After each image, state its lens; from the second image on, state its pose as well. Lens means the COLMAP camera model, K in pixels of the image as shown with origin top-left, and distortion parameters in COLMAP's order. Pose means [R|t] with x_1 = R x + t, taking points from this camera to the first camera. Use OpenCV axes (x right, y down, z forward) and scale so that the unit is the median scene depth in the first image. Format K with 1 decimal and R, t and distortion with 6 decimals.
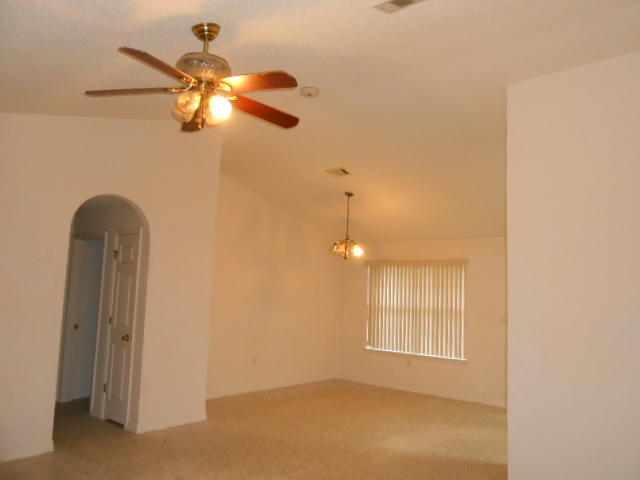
lens RADIAL K [[498.6, 0, 320.0], [0, 498.6, 240.0], [0, 0, 1]] dist [-0.014666, -0.000427]
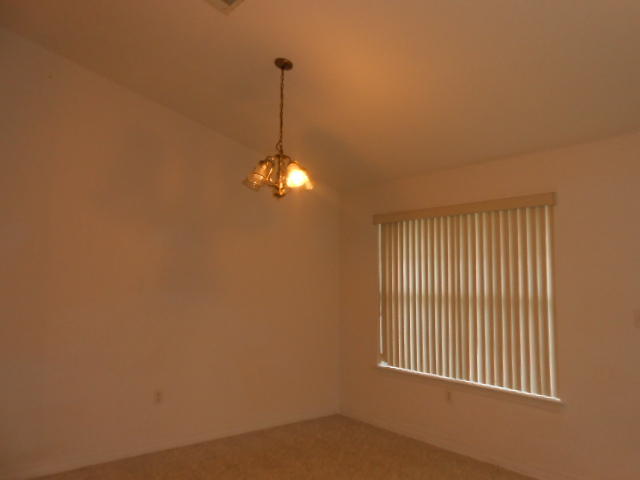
lens RADIAL K [[528.9, 0, 320.0], [0, 528.9, 240.0], [0, 0, 1]] dist [0.048631, 0.002094]
pose [[0.983418, -0.044441, -0.175822, 0.150692], [0.049920, 0.998392, 0.026863, 0.056527], [0.174346, -0.035195, 0.984055, 0.420515]]
